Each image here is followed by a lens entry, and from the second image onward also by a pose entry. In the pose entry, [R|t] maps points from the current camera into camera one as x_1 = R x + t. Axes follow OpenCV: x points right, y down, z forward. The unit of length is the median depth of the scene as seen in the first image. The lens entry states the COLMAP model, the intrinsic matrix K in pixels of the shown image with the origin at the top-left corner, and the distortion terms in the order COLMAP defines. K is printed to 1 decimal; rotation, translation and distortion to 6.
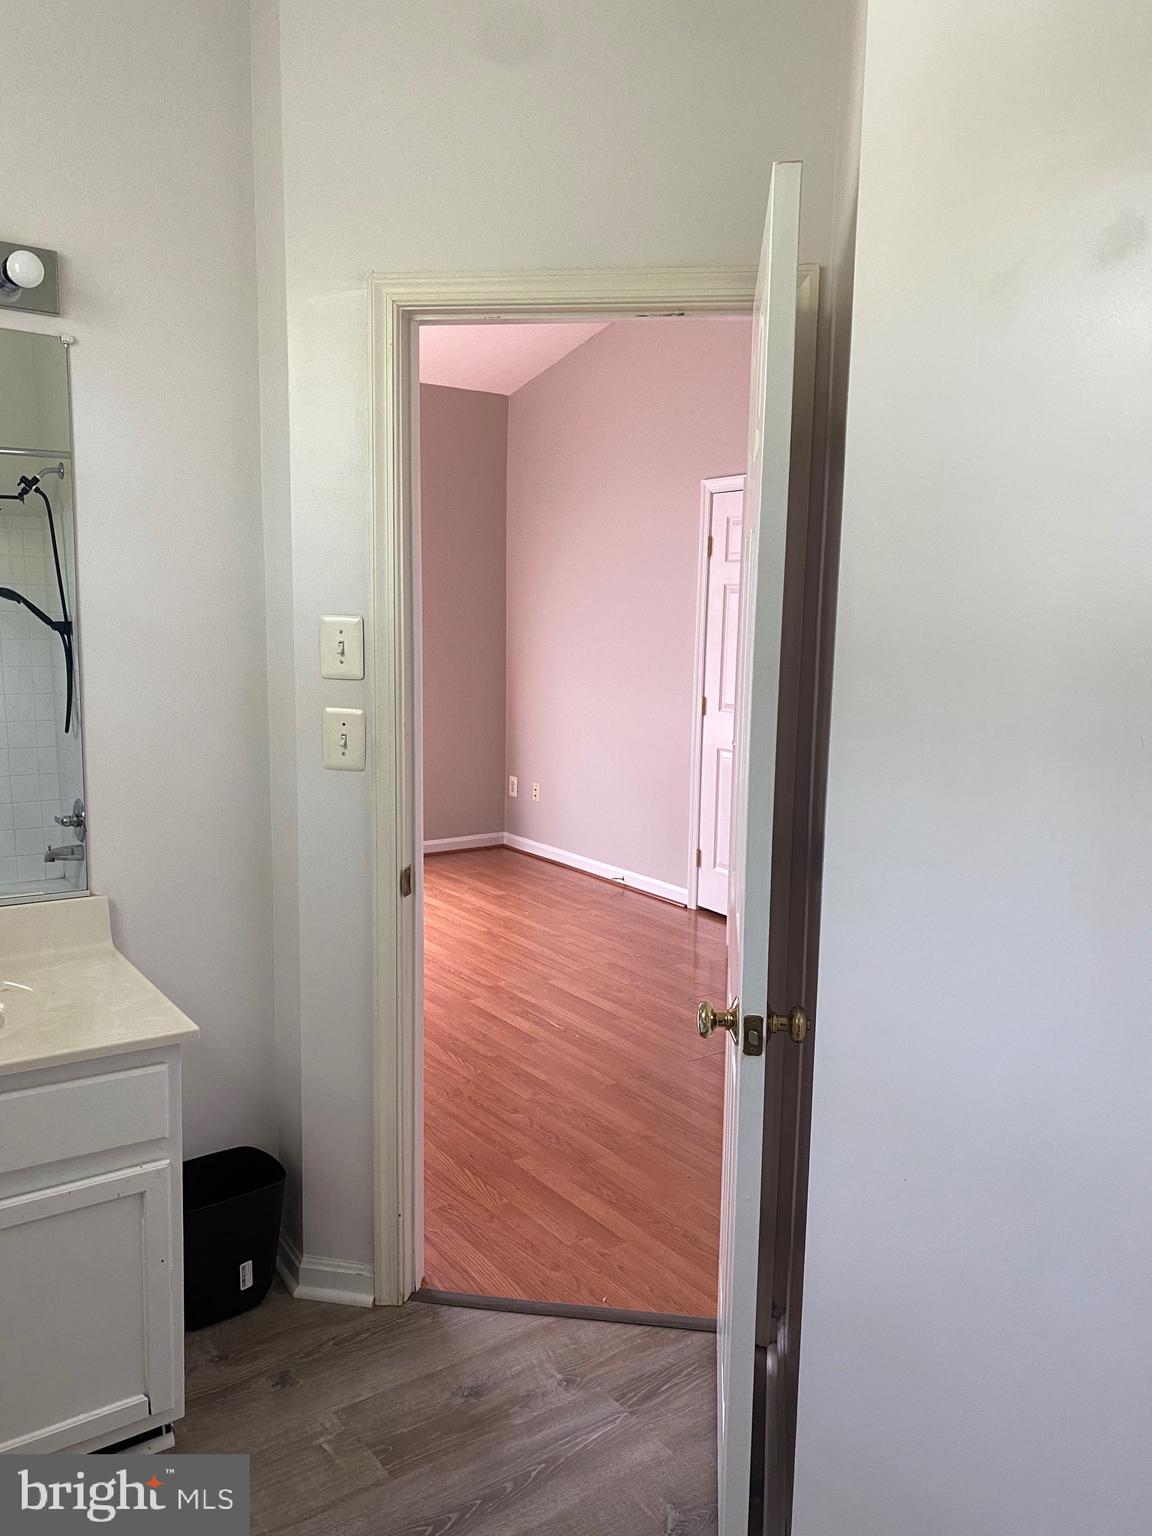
lens RADIAL K [[1165.0, 0, 574.2], [0, 1165.0, 769.2], [0, 0, 1]] dist [0.016130, -0.022627]
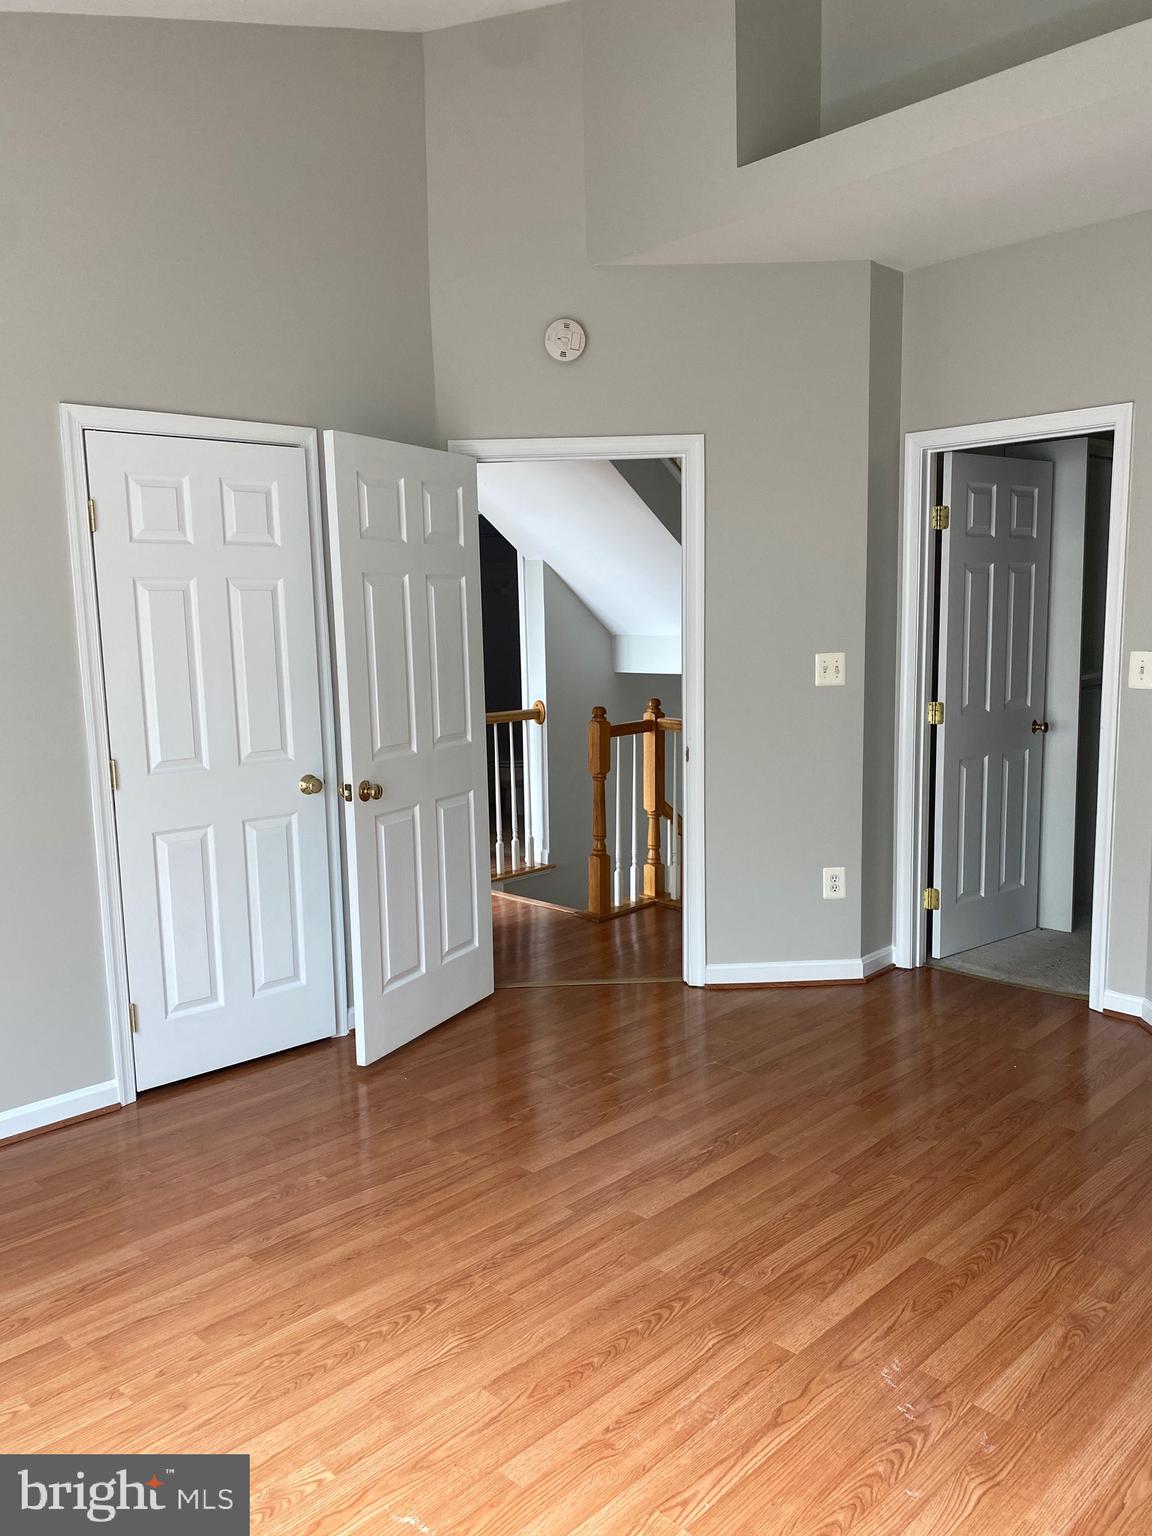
lens RADIAL K [[1165.0, 0, 563.3], [0, 1165.0, 763.8], [0, 0, 1]] dist [0.016130, -0.022627]
pose [[-0.130378, -0.149323, 0.980155, -0.609433], [0.164550, 0.971624, 0.169912, -0.148011], [-0.977714, 0.183437, -0.102107, 0.948384]]
